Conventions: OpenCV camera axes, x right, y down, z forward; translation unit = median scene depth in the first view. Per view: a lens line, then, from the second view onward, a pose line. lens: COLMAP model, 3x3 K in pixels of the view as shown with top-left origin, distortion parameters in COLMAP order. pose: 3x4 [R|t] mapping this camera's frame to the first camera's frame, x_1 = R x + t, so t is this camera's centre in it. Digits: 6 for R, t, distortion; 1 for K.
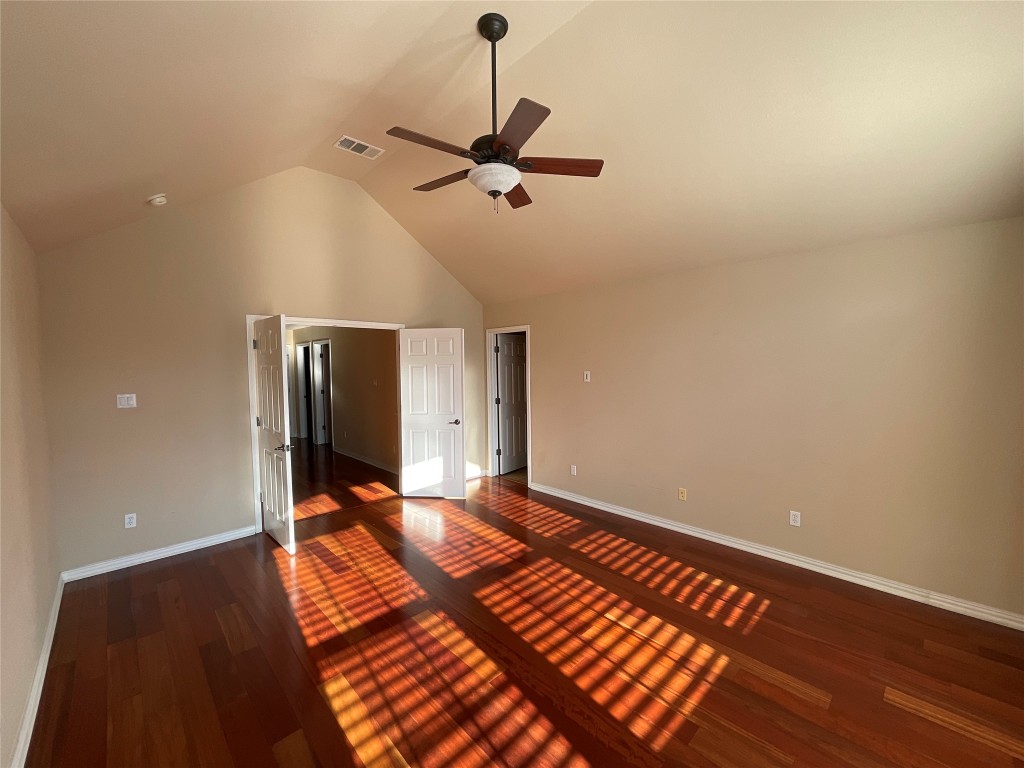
lens RADIAL K [[416.7, 0, 517.9], [0, 416.7, 383.0], [0, 0, 1]] dist [0.000540, 0.002601]
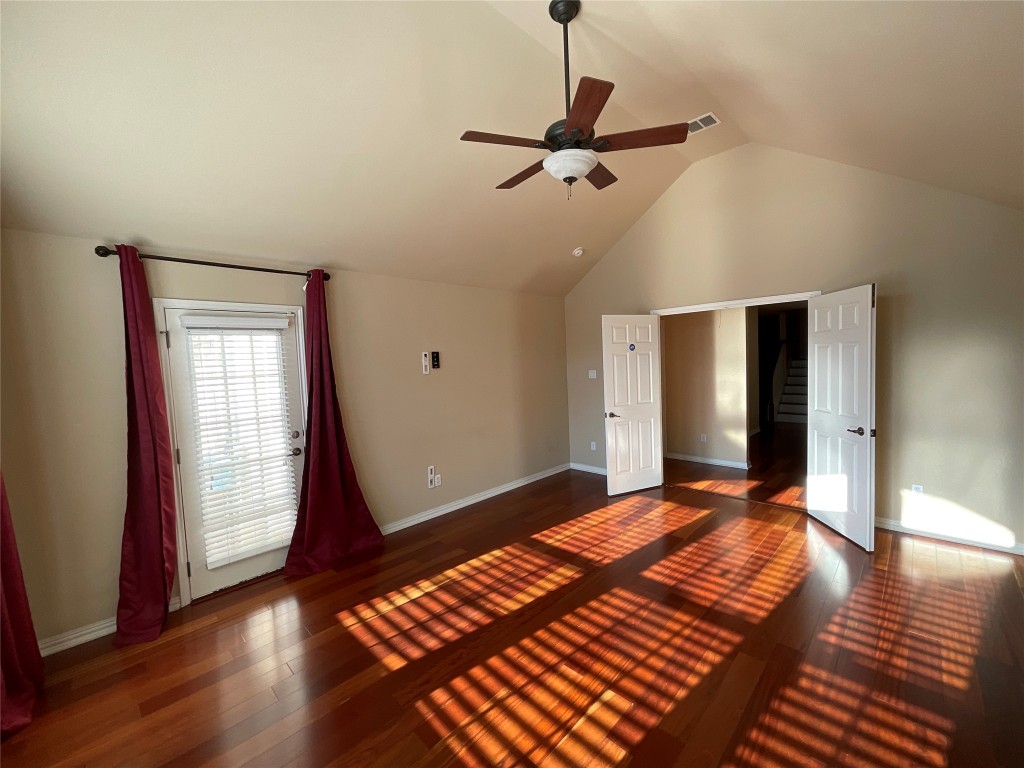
lens RADIAL K [[416.7, 0, 515.0], [0, 416.7, 384.1], [0, 0, 1]] dist [0.000540, 0.002601]
pose [[0.012433, 0.061830, -0.998009, 0.924893], [0.001815, 0.998083, 0.061857, -0.036482], [0.999921, -0.002581, 0.012297, 0.824802]]
